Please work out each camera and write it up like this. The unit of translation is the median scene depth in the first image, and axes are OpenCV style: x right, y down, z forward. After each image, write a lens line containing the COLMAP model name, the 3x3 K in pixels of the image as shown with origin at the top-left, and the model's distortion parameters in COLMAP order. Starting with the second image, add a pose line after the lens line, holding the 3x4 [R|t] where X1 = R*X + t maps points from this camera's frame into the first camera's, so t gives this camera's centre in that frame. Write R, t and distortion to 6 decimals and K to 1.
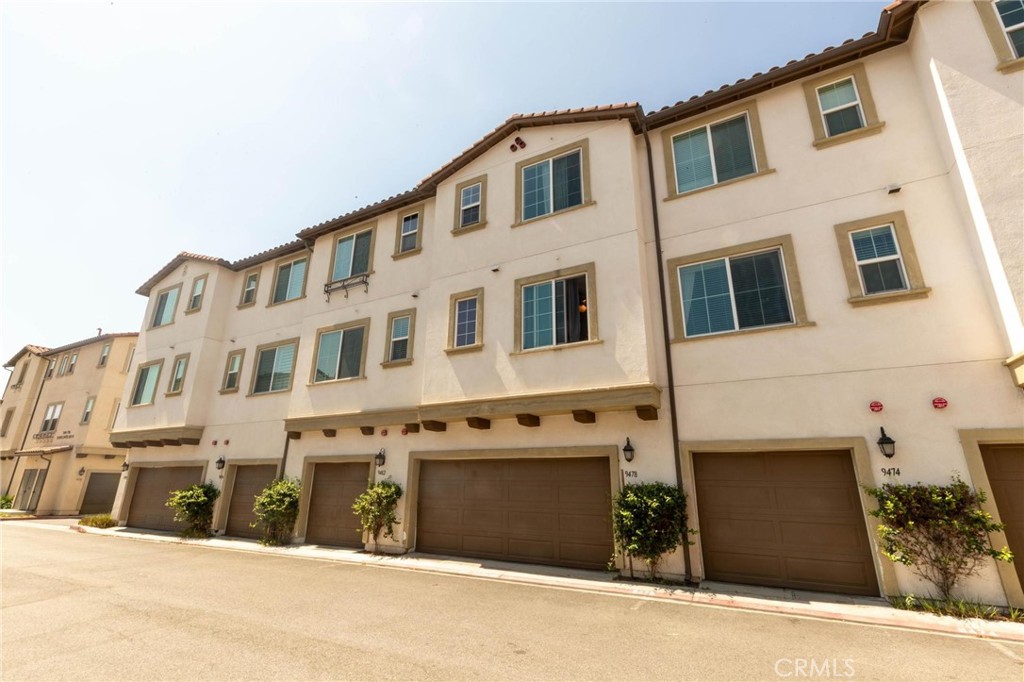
lens RADIAL K [[449.6, 0, 512.0], [0, 449.6, 341.0], [0, 0, 1]] dist [-0.000516, -0.000088]
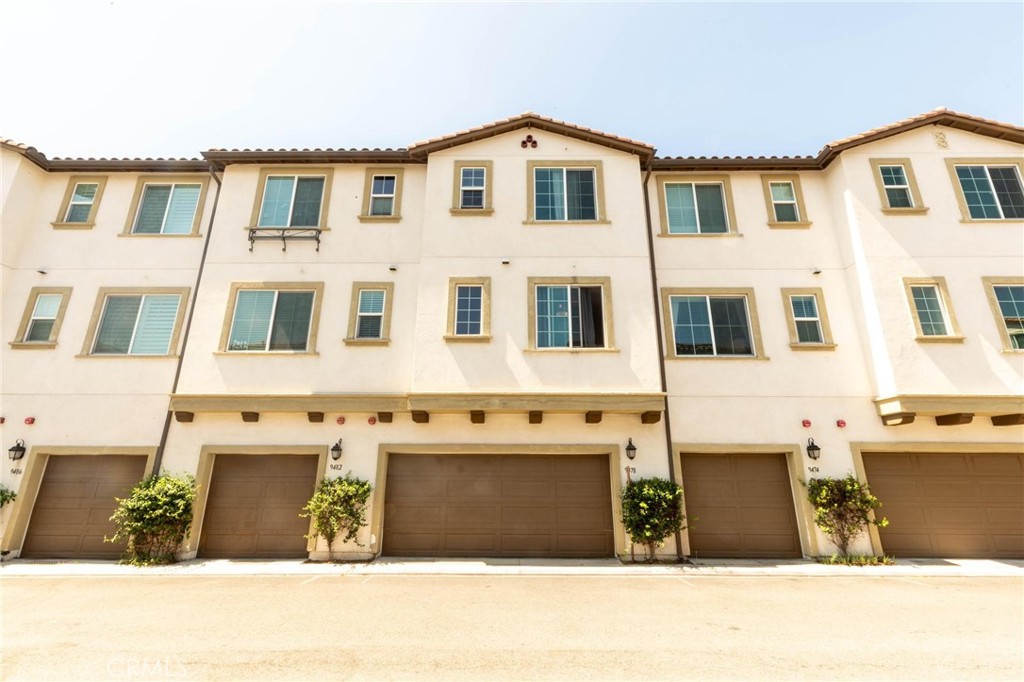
lens RADIAL K [[454.3, 0, 512.0], [0, 454.3, 341.0], [0, 0, 1]] dist [0.001241, -0.000031]
pose [[0.884163, 0.133512, 0.447694, -0.484562], [-0.137266, 0.990238, -0.024219, 0.037051], [-0.446557, -0.040040, 0.893859, 0.108571]]
